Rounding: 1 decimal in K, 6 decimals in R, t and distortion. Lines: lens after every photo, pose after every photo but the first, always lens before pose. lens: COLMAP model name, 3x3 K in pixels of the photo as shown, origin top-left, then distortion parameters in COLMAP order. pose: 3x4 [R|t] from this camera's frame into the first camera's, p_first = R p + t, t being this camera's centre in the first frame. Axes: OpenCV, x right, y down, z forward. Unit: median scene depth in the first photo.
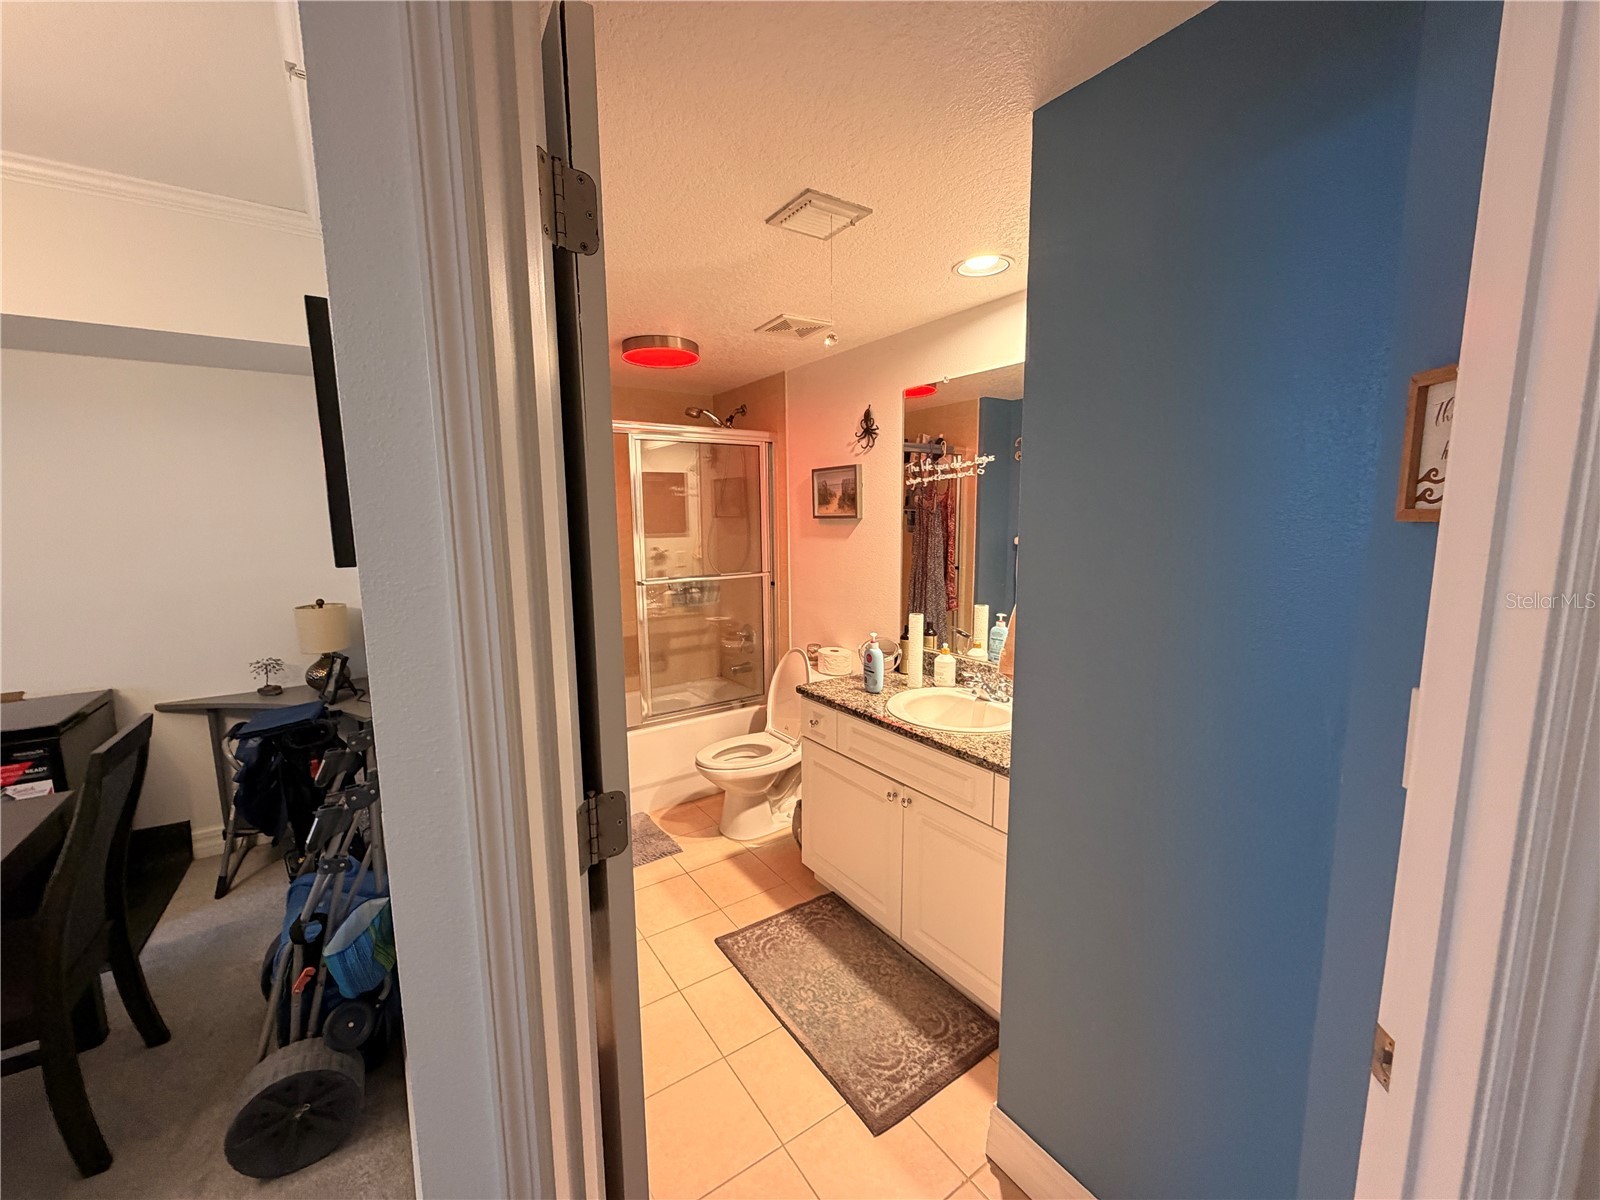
lens RADIAL K [[640.5, 0, 798.6], [0, 640.5, 605.2], [0, 0, 1]] dist [-0.002069, 0.000964]
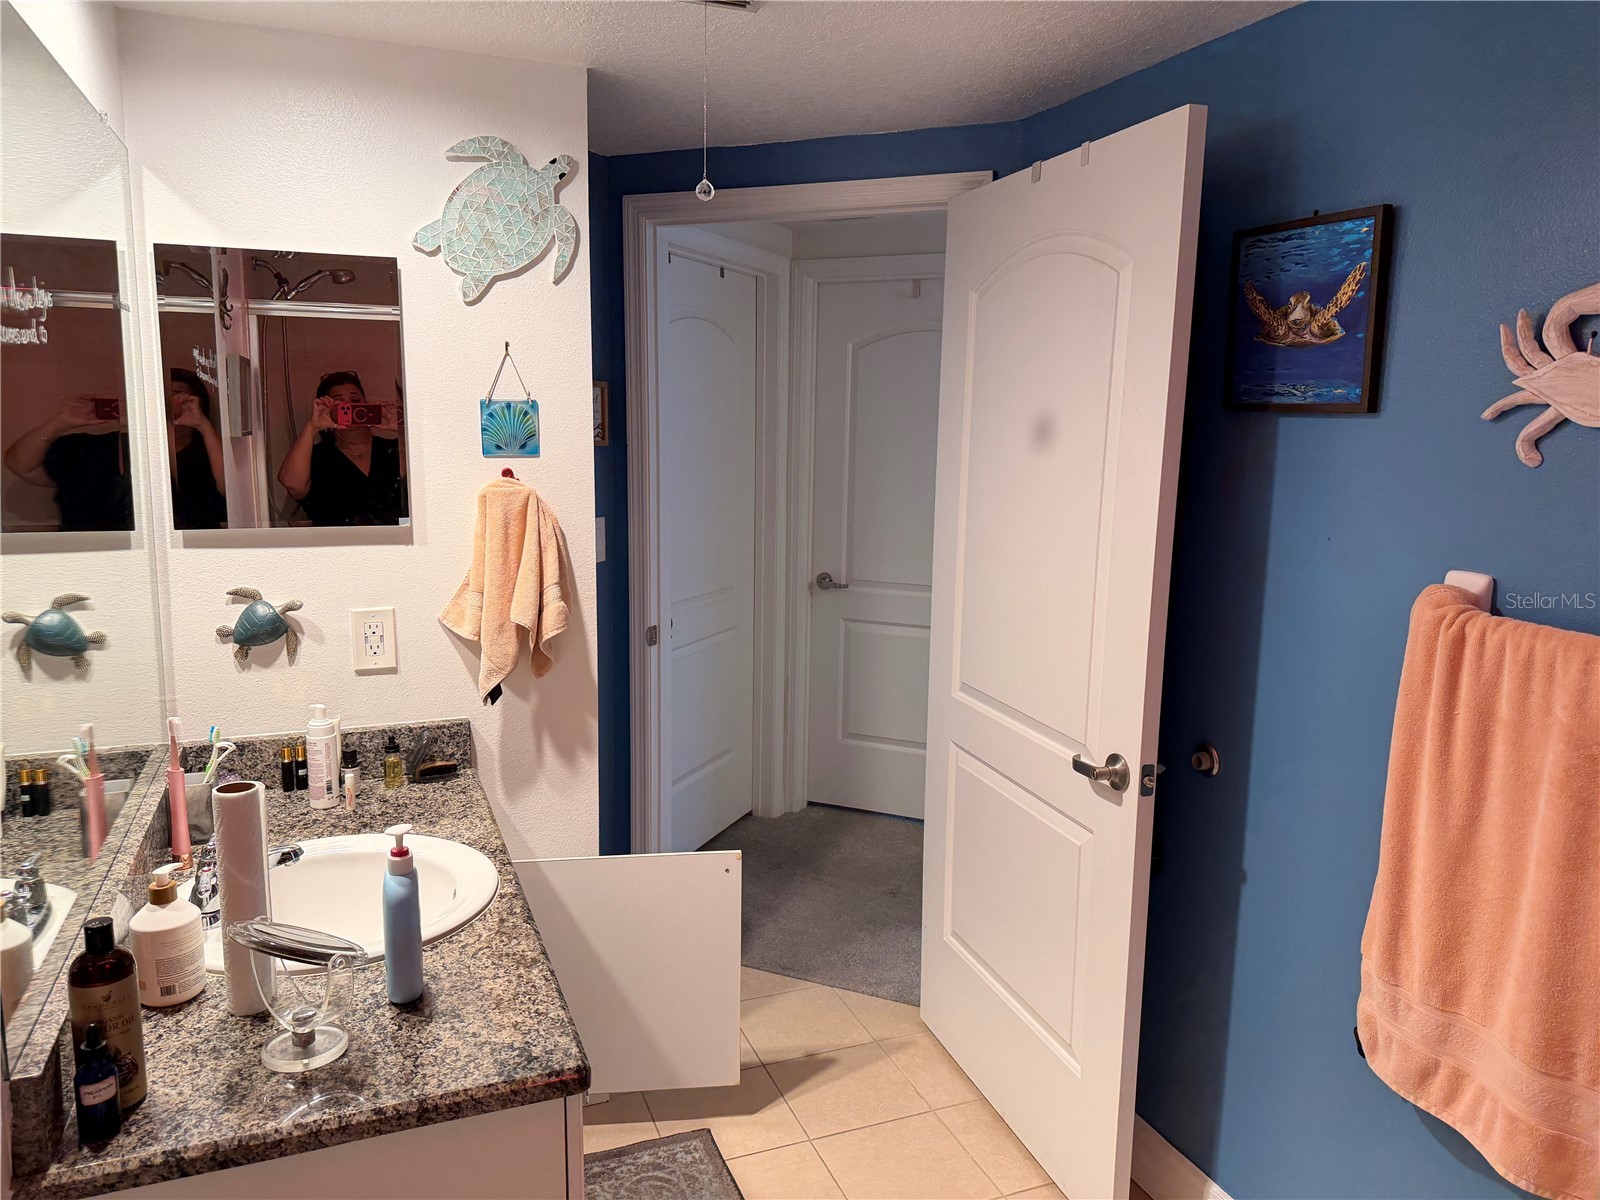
lens RADIAL K [[1123.1, 0, 799.2], [0, 1123.1, 596.0], [0, 0, 1]] dist [0.062765, -0.079054]
pose [[0.976167, 0.068214, -0.206022, 0.096986], [-0.061835, 0.997391, 0.037254, -0.225152], [0.208026, -0.023627, 0.977838, 1.274428]]
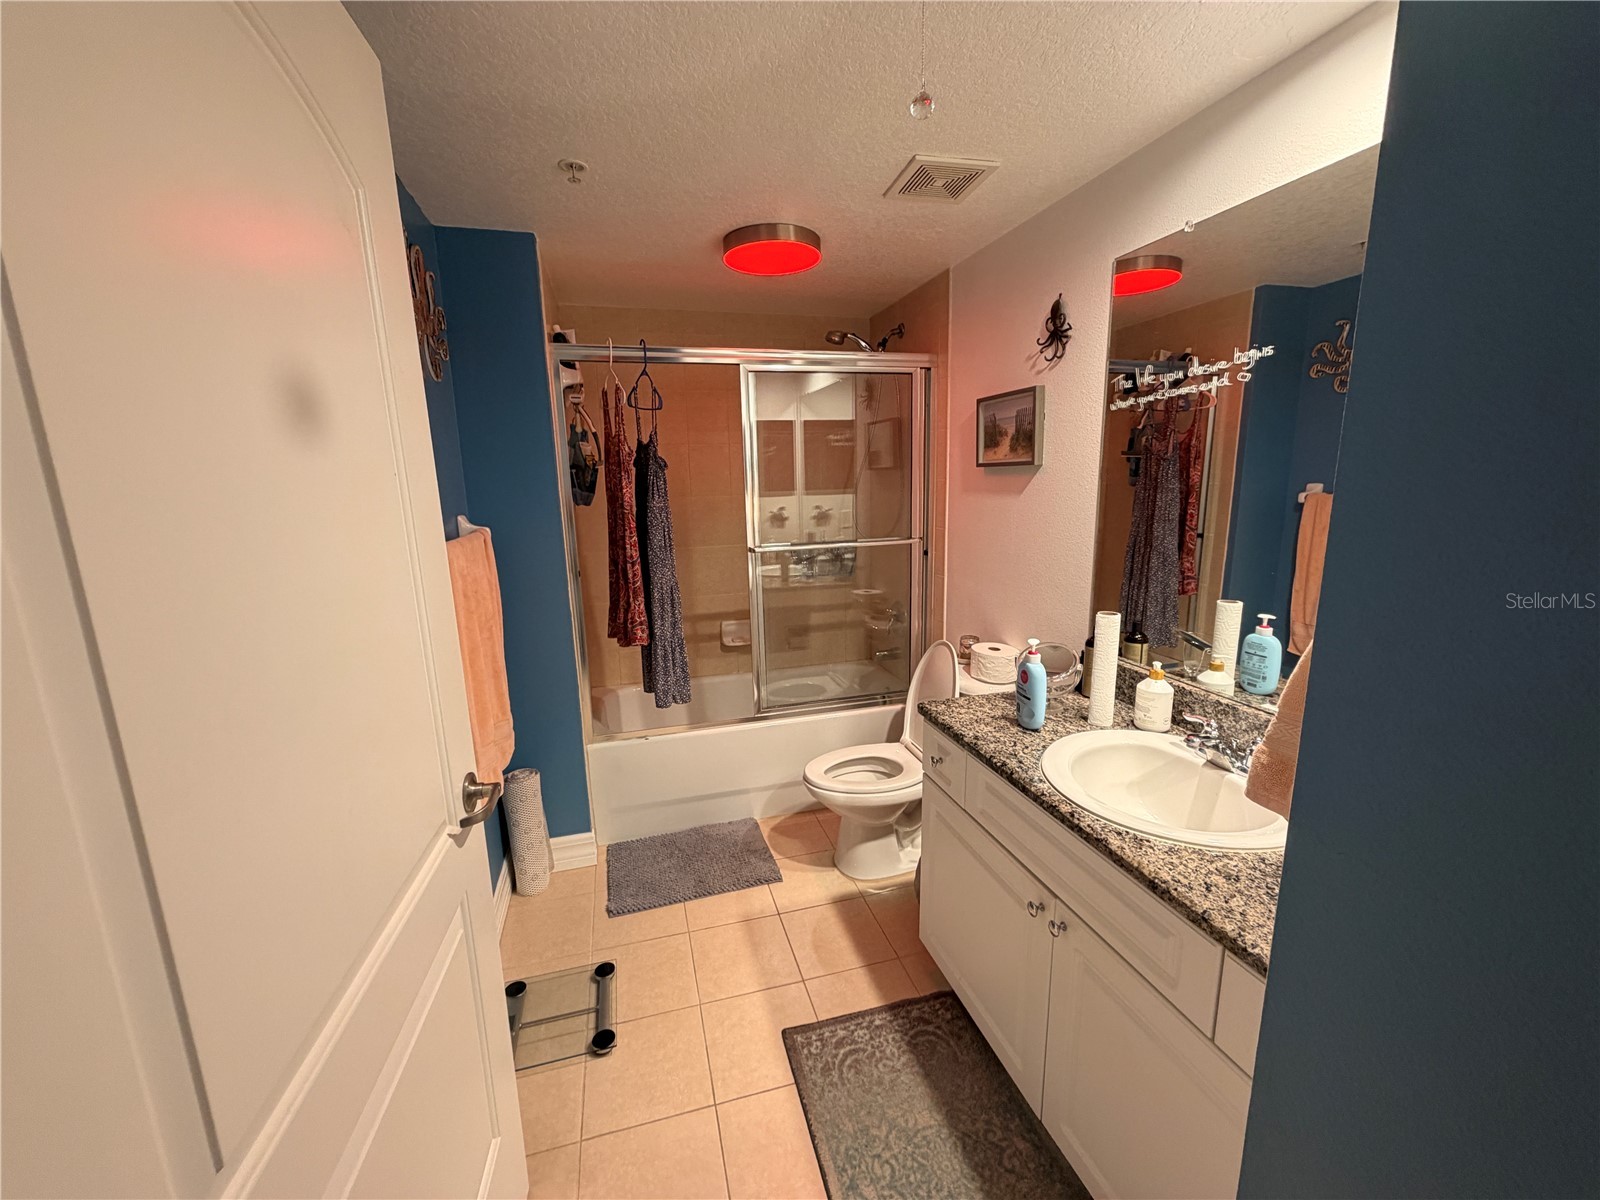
lens RADIAL K [[640.5, 0, 796.7], [0, 640.5, 603.5], [0, 0, 1]] dist [-0.002069, 0.000964]
pose [[0.945862, 0.052085, -0.320364, 0.083517], [-0.032274, 0.997241, 0.066846, -0.025266], [0.322962, -0.052888, 0.944933, 0.266123]]
